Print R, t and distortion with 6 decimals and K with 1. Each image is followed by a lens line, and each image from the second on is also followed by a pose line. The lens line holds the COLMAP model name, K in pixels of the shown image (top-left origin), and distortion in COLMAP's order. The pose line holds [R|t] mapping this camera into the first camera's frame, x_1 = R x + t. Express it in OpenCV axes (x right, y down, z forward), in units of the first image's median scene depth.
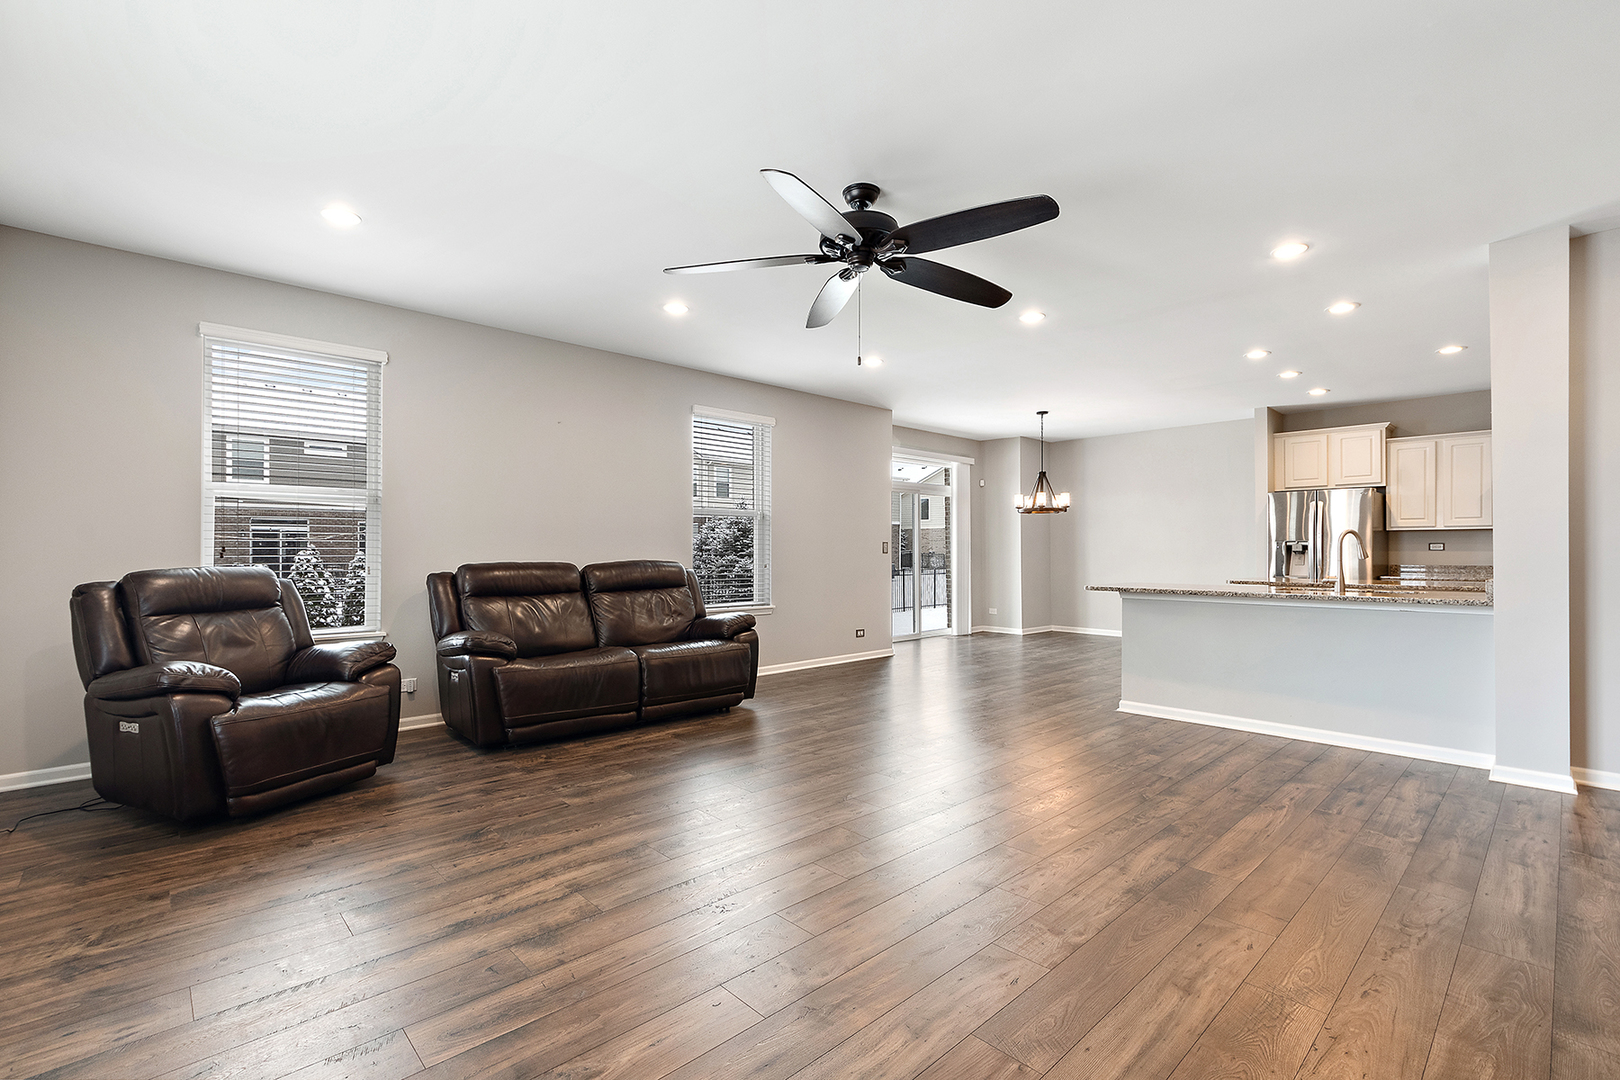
lens RADIAL K [[723.9, 0, 803.4], [0, 723.9, 544.9], [0, 0, 1]] dist [0.000961, -0.000104]
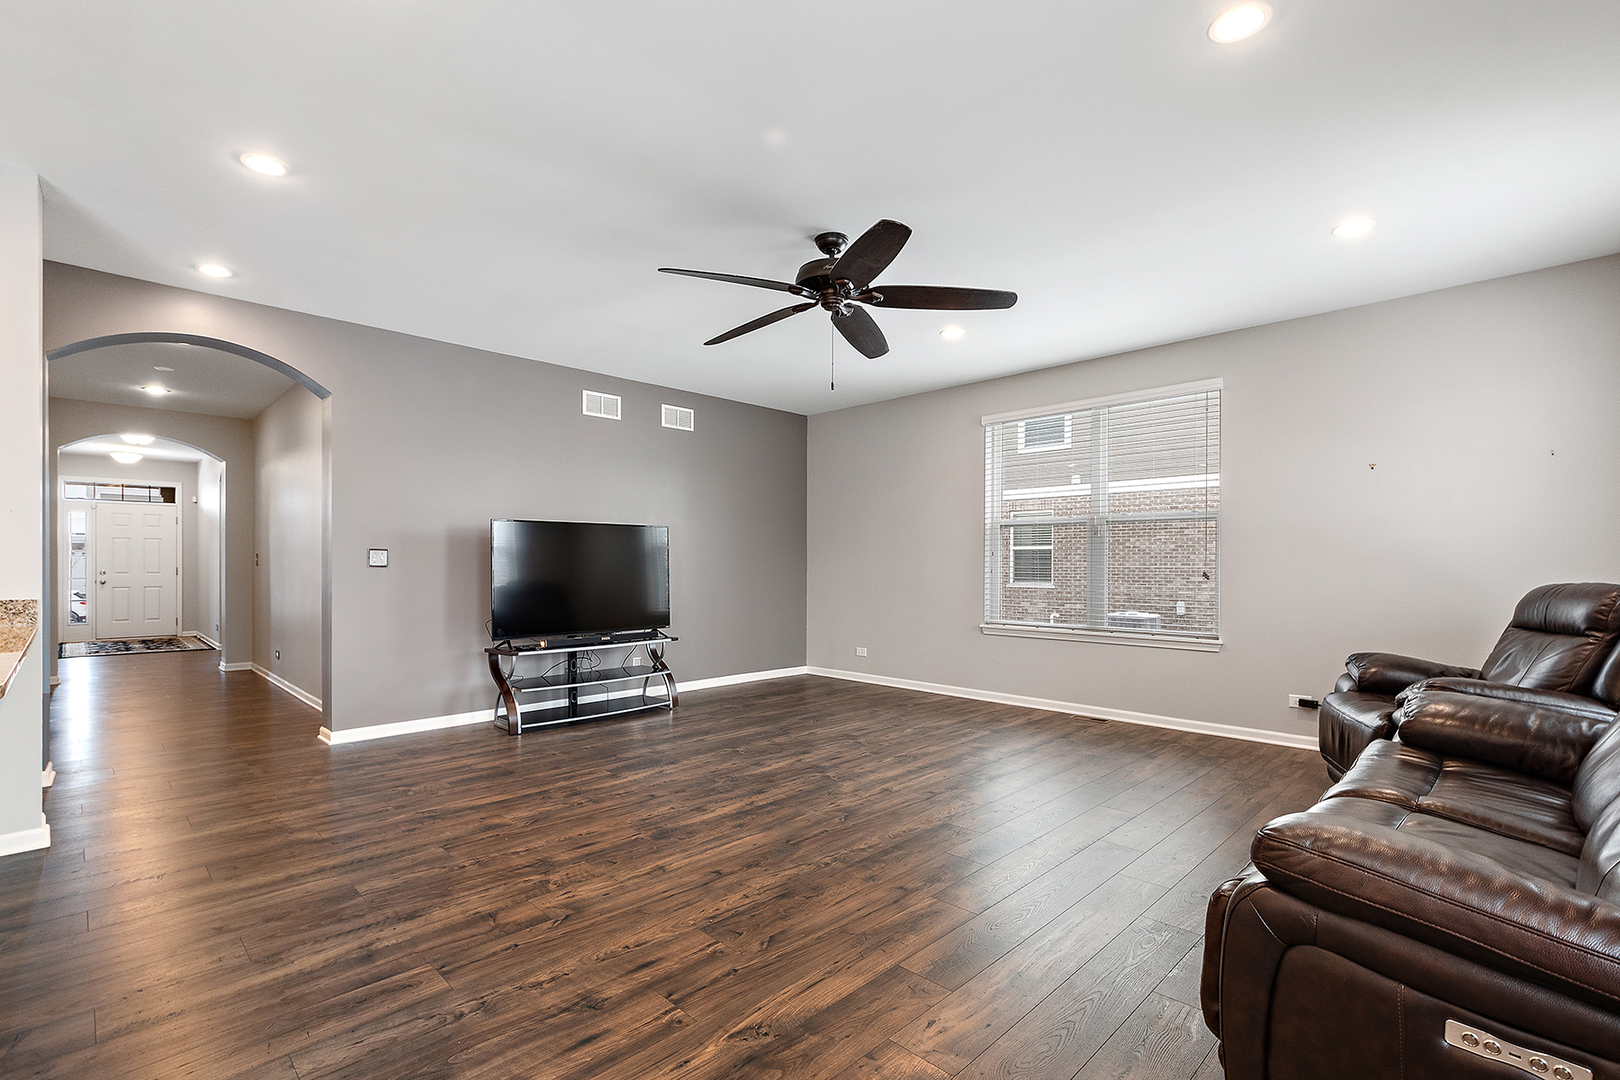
lens RADIAL K [[723.9, 0, 803.4], [0, 723.9, 544.9], [0, 0, 1]] dist [0.000961, -0.000104]
pose [[-0.999477, -0.003212, -0.032184, 0.156951], [-0.002122, 0.999425, -0.033848, 0.017286], [0.032274, -0.033761, -0.998909, 2.111003]]
